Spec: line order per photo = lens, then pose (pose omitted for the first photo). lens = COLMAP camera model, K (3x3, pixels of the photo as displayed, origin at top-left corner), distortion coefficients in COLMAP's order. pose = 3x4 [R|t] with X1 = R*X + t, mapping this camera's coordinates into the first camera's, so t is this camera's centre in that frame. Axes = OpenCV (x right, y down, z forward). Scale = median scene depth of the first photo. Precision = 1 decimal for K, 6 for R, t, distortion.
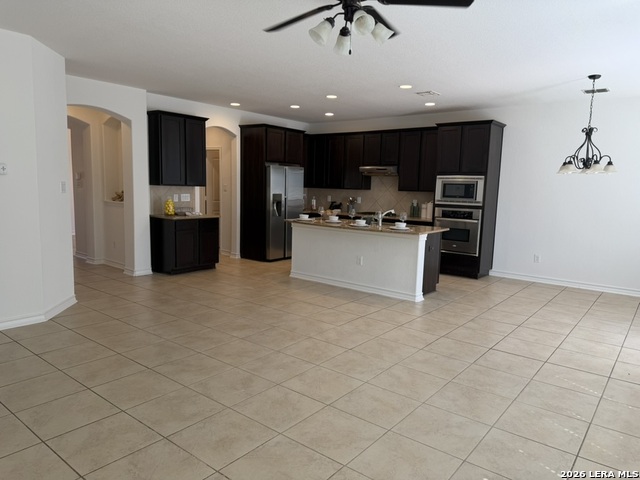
lens RADIAL K [[447.8, 0, 316.2], [0, 447.8, 240.7], [0, 0, 1]] dist [0.071277, -0.093050]
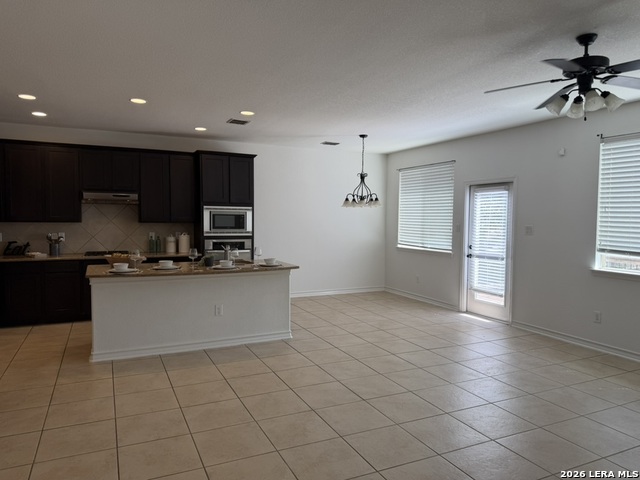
lens RADIAL K [[447.8, 0, 316.2], [0, 447.8, 240.7], [0, 0, 1]] dist [0.071277, -0.093050]
pose [[0.426838, -0.067975, 0.901770, -0.492865], [0.113604, 0.993302, 0.021102, -0.069494], [-0.897164, 0.093438, 0.431702, 0.418890]]
